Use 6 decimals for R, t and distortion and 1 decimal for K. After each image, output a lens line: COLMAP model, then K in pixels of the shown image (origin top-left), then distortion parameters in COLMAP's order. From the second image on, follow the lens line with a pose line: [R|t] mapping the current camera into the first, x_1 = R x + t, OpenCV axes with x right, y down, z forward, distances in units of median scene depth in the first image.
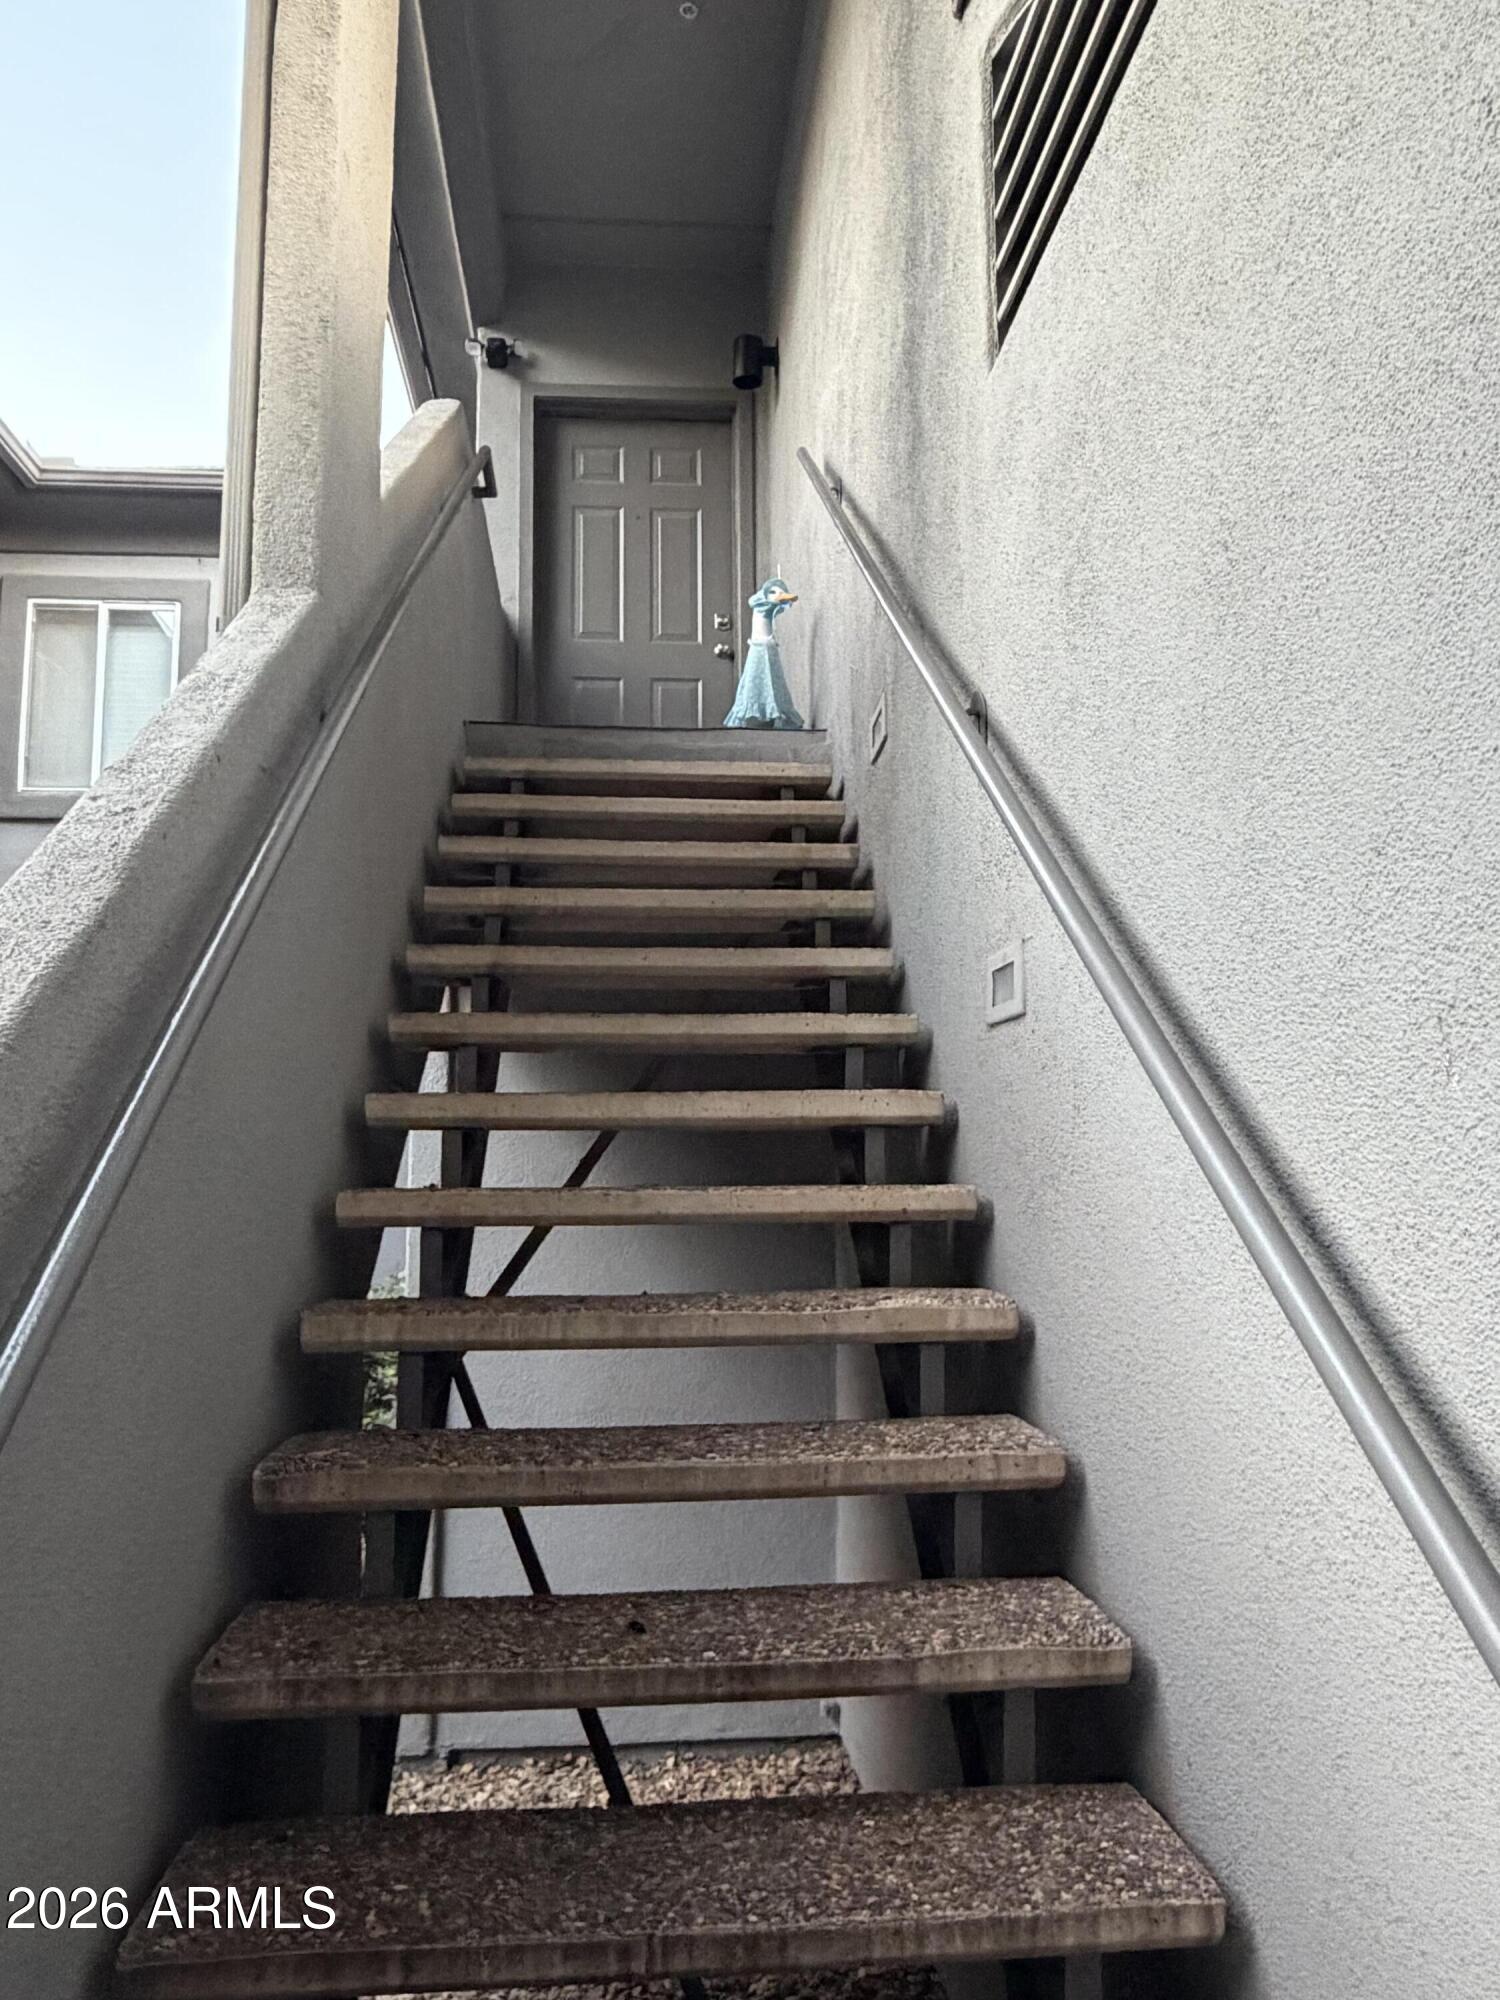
lens RADIAL K [[1531.0, 0, 738.8], [0, 1531.0, 987.4], [0, 0, 1]] dist [0.004893, 0.000370]
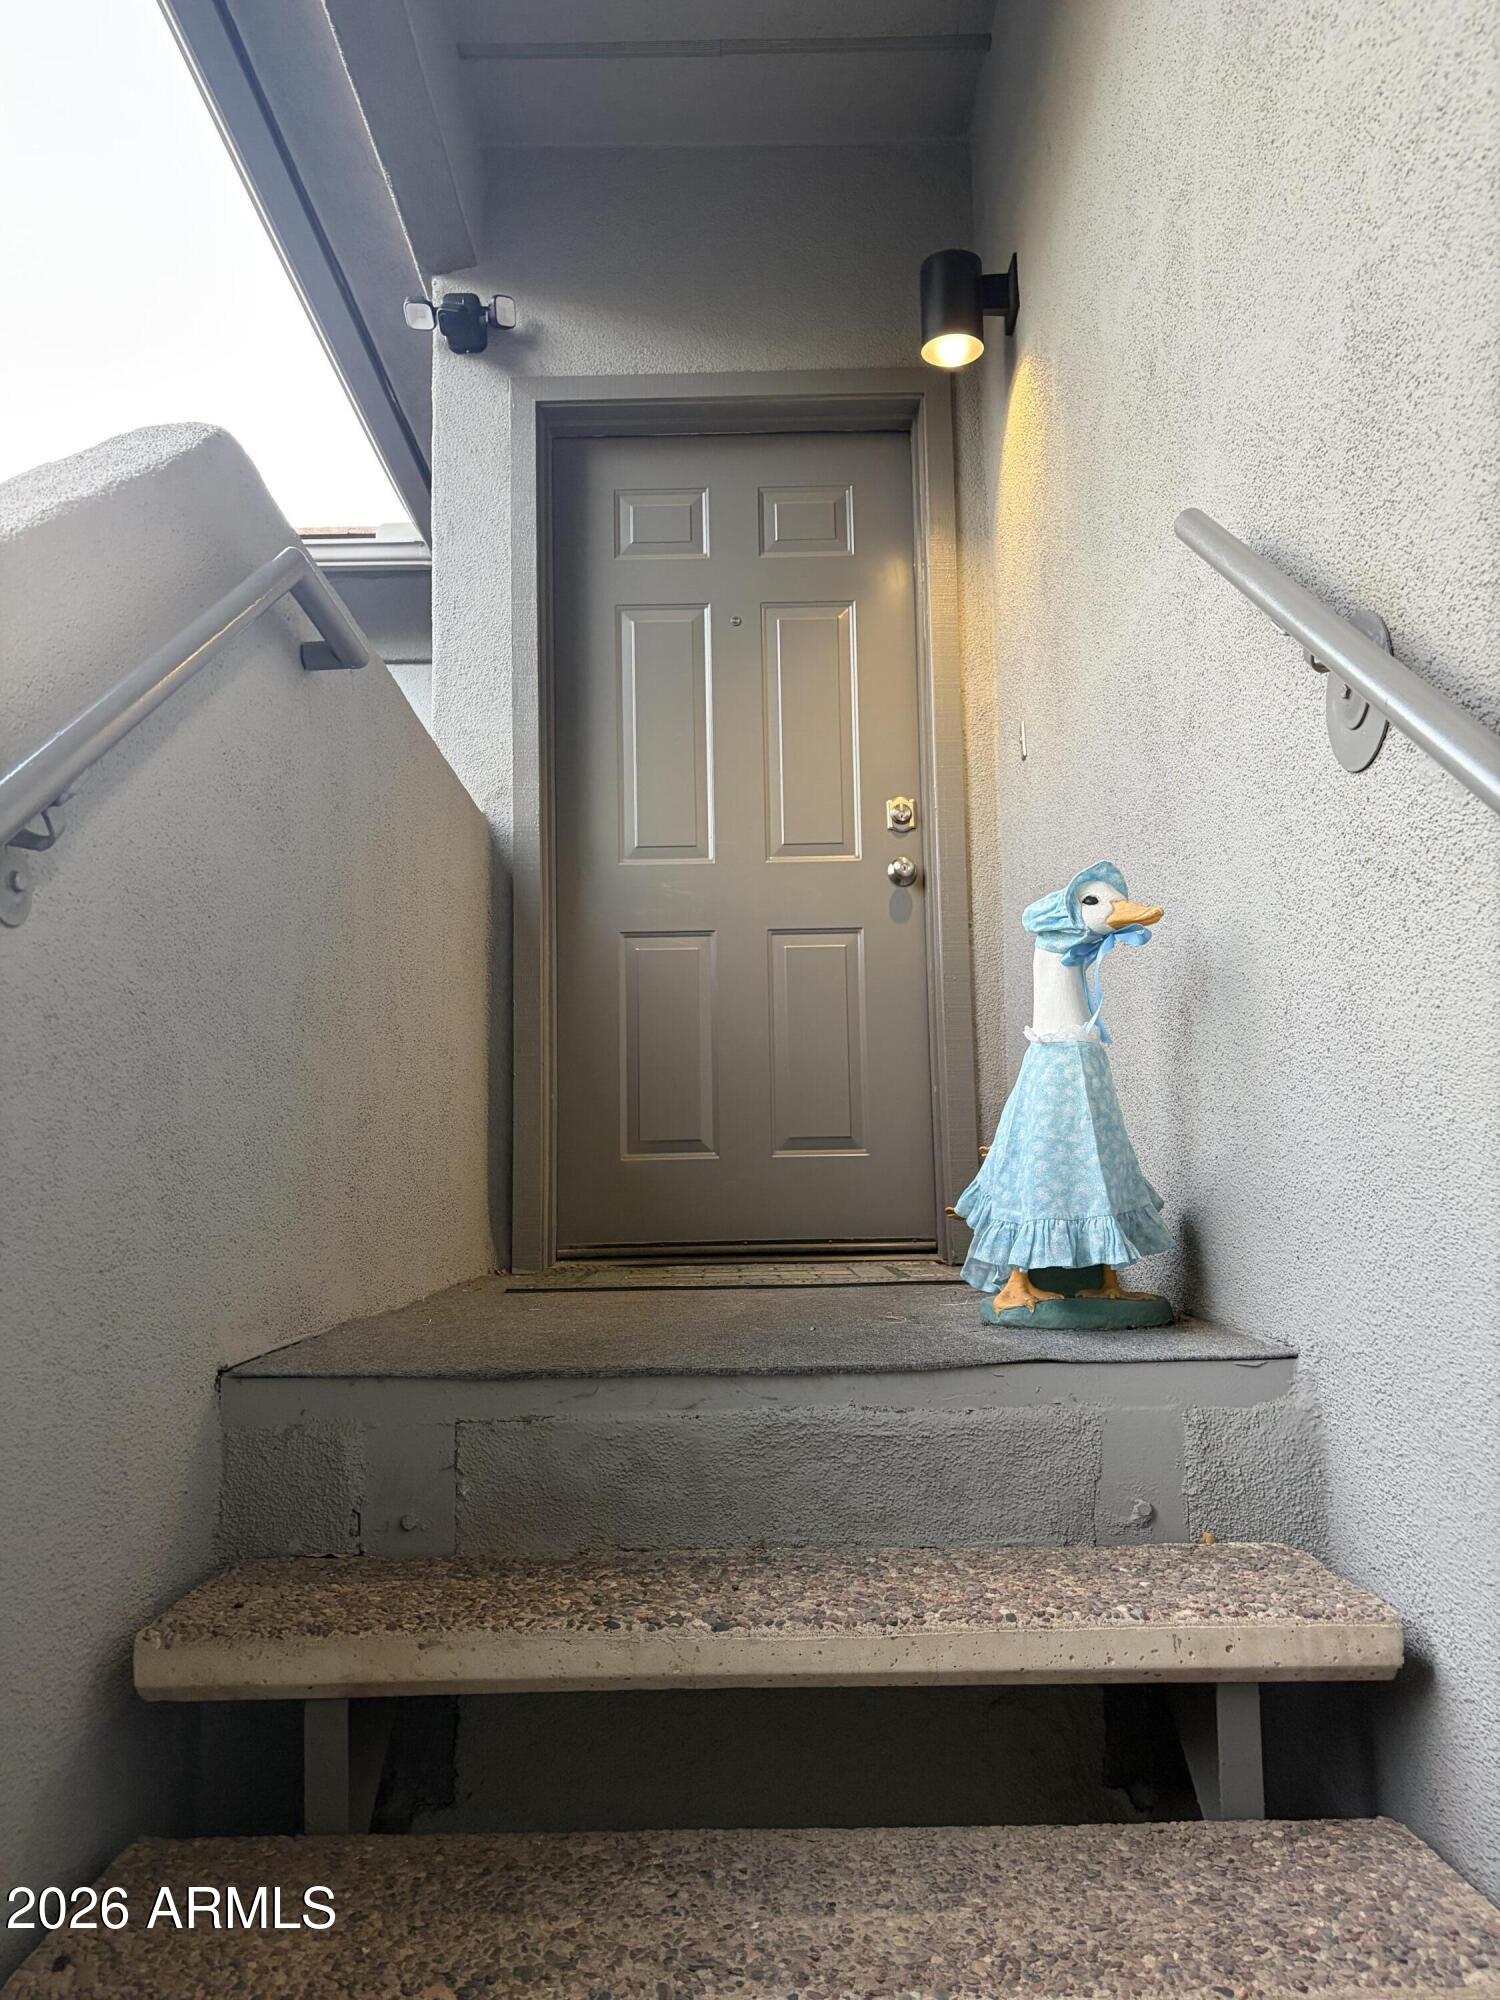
lens RADIAL K [[1531.0, 0, 762.2], [0, 1531.0, 1010.1], [0, 0, 1]] dist [0.004893, 0.000370]
pose [[0.997582, -0.021329, -0.066146, -0.025577], [0.022348, 0.999642, 0.014713, -0.183023], [0.065809, -0.016155, 0.997701, 0.477081]]
